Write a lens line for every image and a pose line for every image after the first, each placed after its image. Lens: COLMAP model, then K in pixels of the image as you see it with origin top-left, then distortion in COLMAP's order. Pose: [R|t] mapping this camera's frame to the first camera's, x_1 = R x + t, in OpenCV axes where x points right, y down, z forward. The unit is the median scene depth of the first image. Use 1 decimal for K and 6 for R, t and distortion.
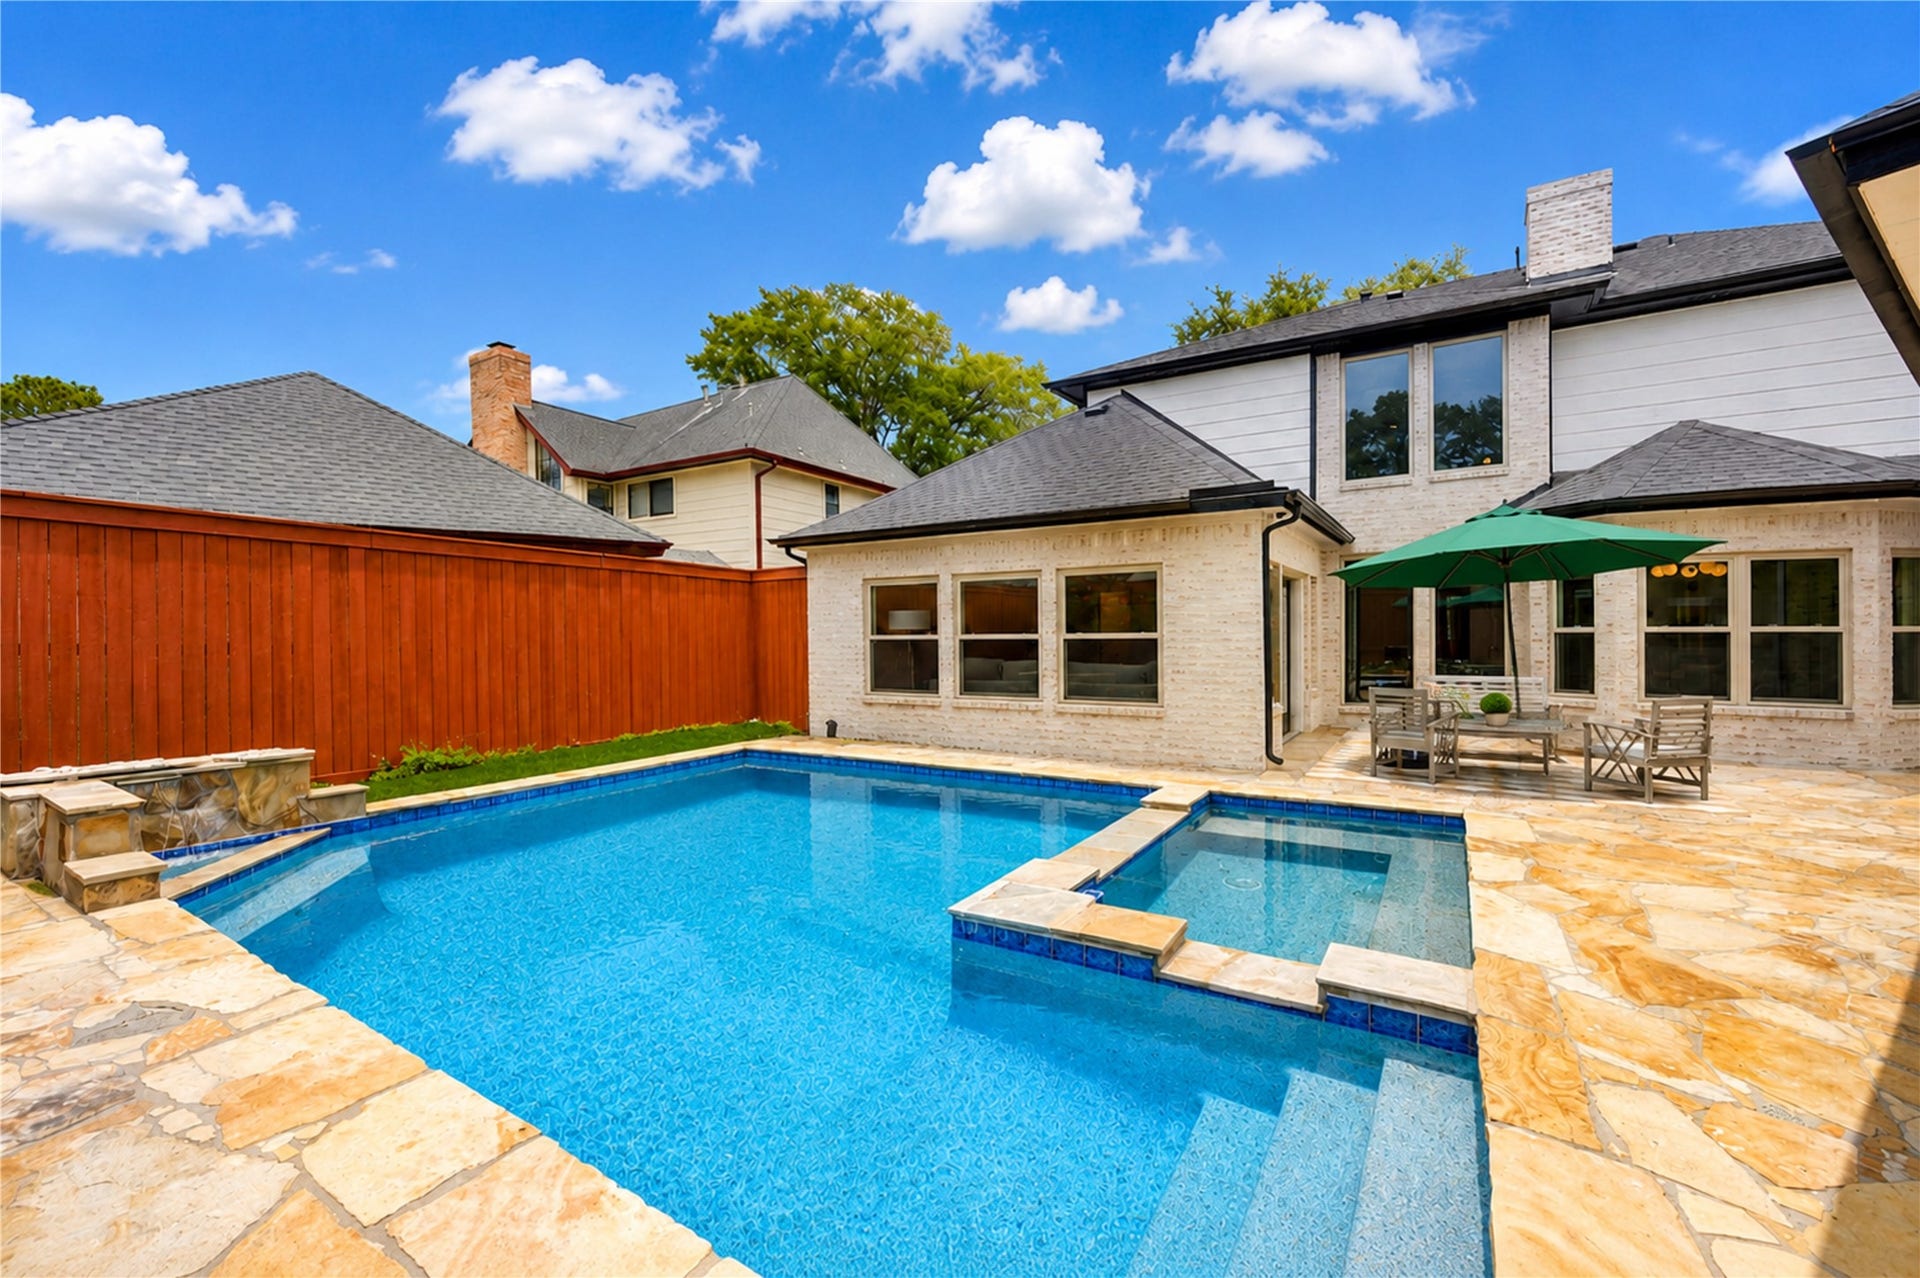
lens RADIAL K [[746.7, 0, 957.7], [0, 746.7, 637.1], [0, 0, 1]] dist [0.002614, 0.000189]
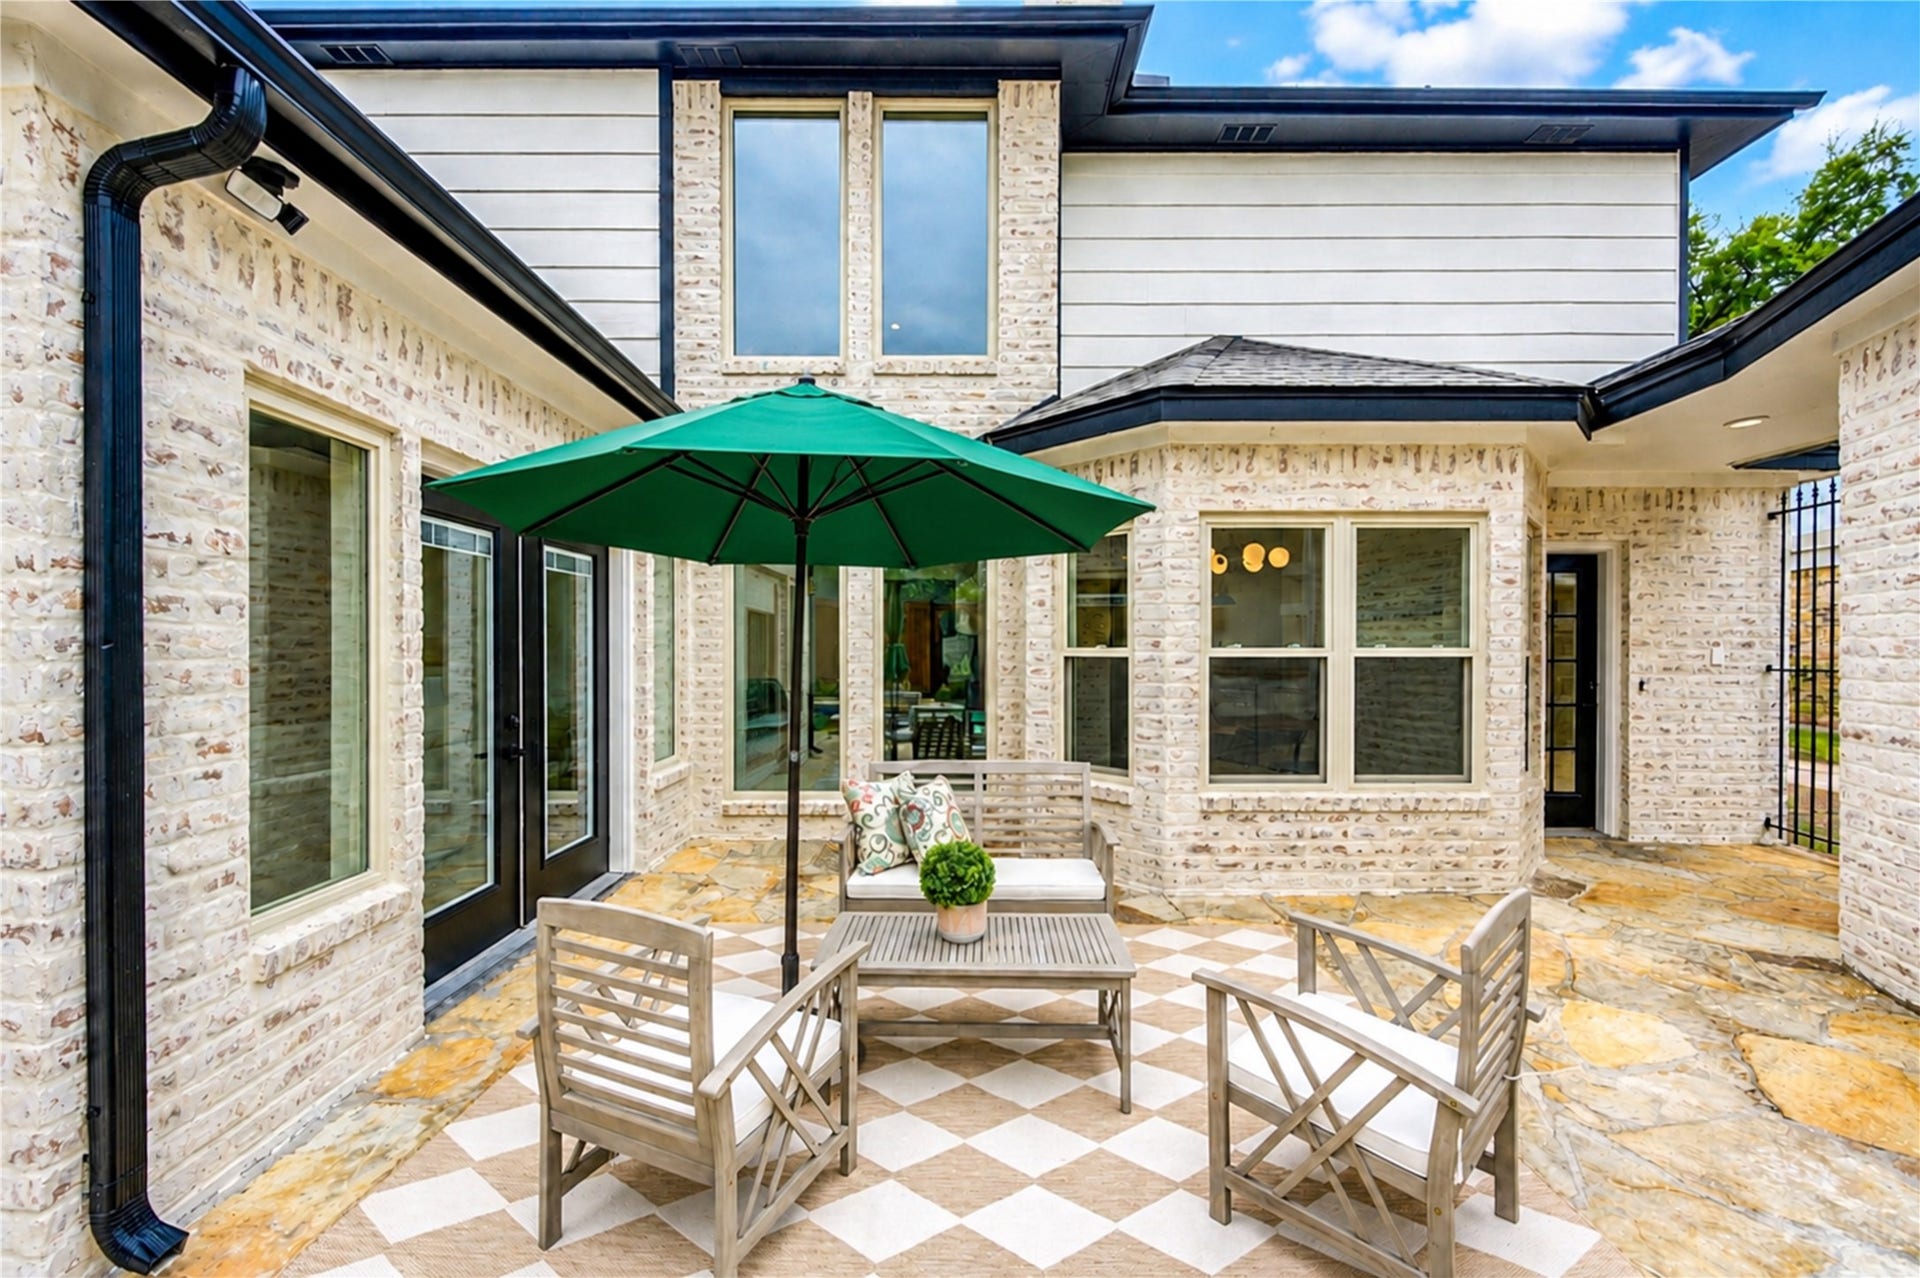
lens RADIAL K [[754.4, 0, 970.9], [0, 754.4, 650.7], [0, 0, 1]] dist [0.003111, 0.000412]
pose [[0.832238, 0.002827, 0.554411, 0.462325], [0.002246, 0.999962, -0.008472, -0.006882], [-0.554414, 0.008296, 0.832200, 0.620959]]
